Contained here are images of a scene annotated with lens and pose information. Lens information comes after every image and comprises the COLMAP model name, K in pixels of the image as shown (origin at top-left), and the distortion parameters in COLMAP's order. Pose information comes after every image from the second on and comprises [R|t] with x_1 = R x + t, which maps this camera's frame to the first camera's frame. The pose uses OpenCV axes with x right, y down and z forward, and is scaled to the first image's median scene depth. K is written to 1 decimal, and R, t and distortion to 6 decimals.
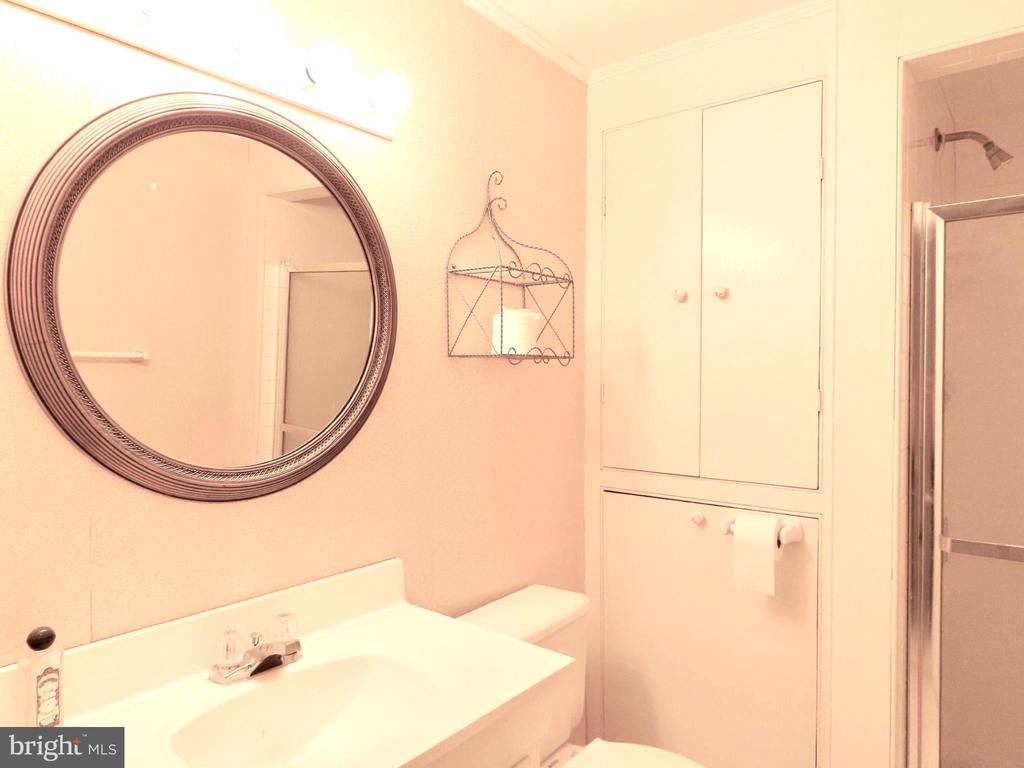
lens RADIAL K [[673.9, 0, 514.5], [0, 673.9, 379.9], [0, 0, 1]] dist [-0.003509, 0.004717]
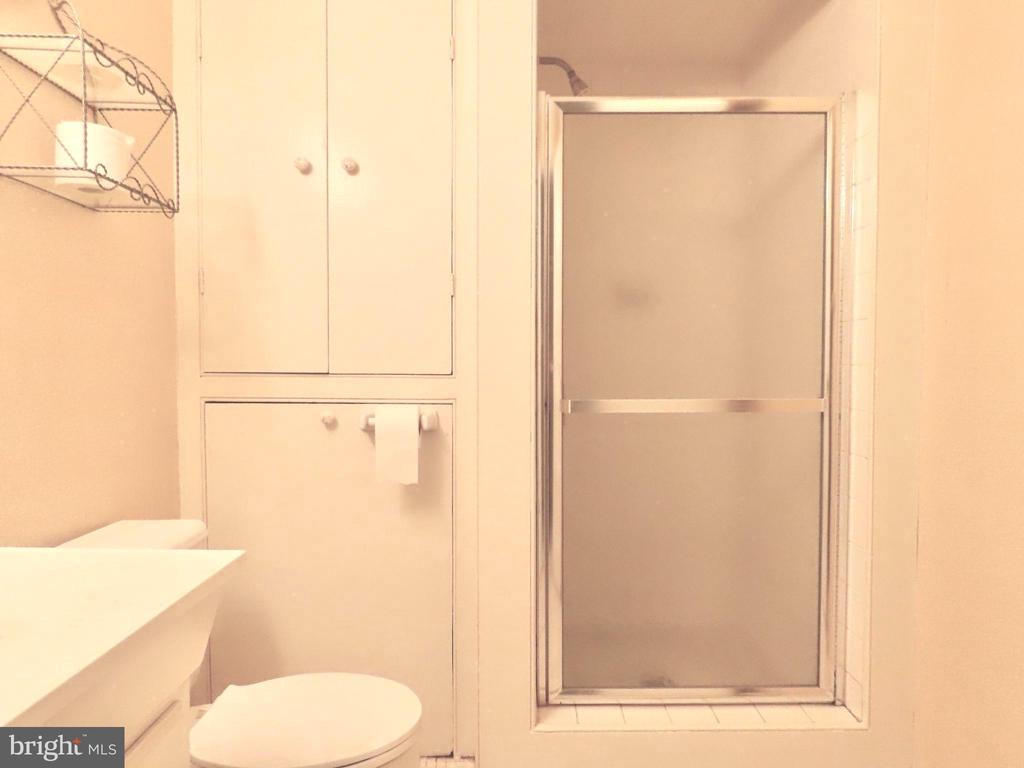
lens RADIAL K [[673.9, 0, 515.2], [0, 673.9, 385.8], [0, 0, 1]] dist [-0.003509, 0.004717]
pose [[0.773833, -0.021405, 0.633028, -0.108613], [0.011913, 0.999744, 0.019242, 0.159791], [-0.633277, -0.007349, 0.773890, 0.165986]]
